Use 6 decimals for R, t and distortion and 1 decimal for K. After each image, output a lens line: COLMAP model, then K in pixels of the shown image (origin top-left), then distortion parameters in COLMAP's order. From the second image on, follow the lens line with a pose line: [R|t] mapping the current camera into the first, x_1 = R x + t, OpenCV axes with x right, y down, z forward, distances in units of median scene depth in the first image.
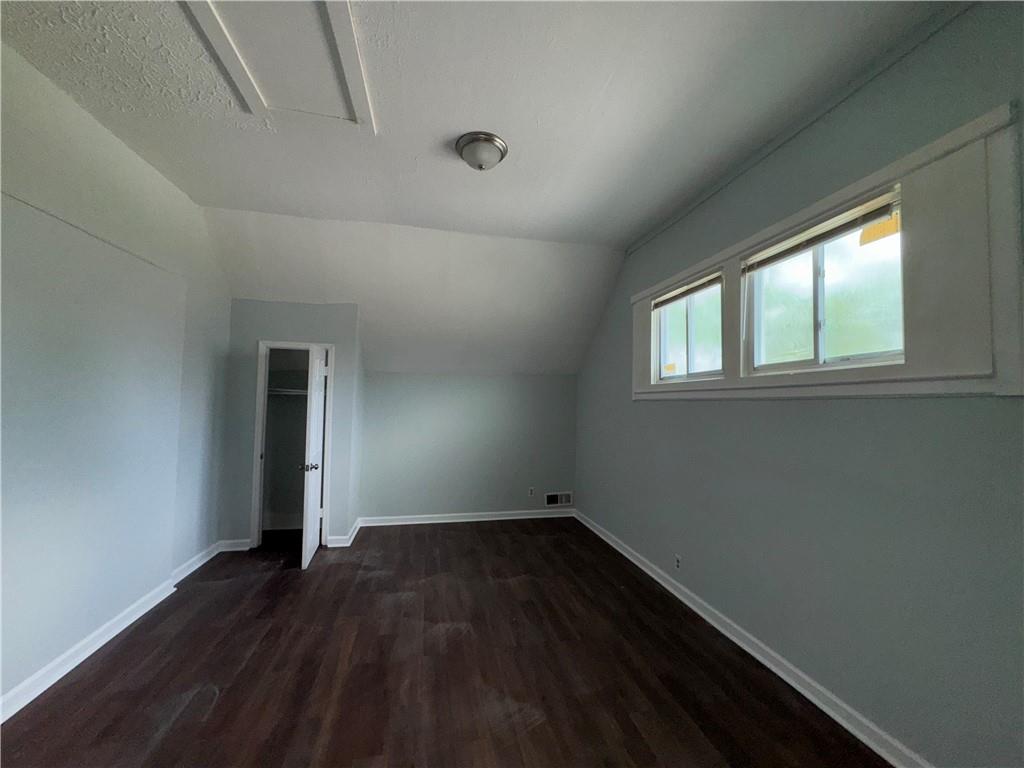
lens RADIAL K [[411.5, 0, 512.5], [0, 411.5, 386.4], [0, 0, 1]] dist [0.004465, 0.000019]
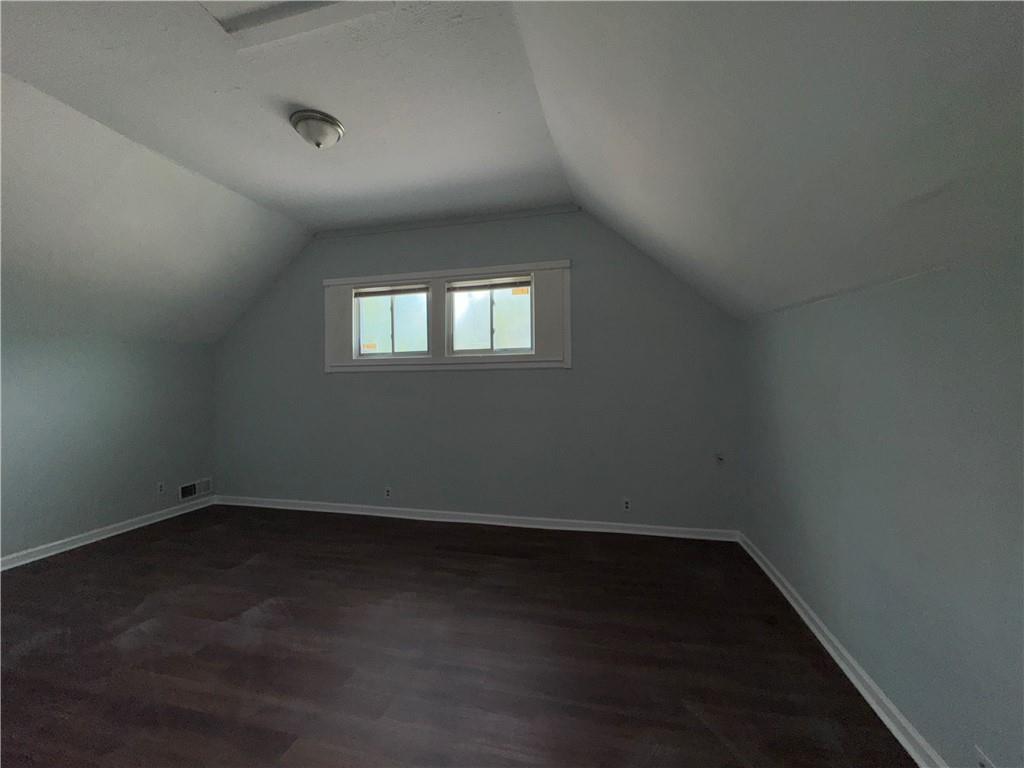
lens RADIAL K [[411.5, 0, 507.2], [0, 411.5, 382.1], [0, 0, 1]] dist [0.004465, 0.000019]
pose [[0.435978, -0.017259, 0.899792, -0.718826], [-0.021327, 0.999337, 0.029502, 0.022163], [-0.899705, -0.032052, 0.435321, 0.088311]]
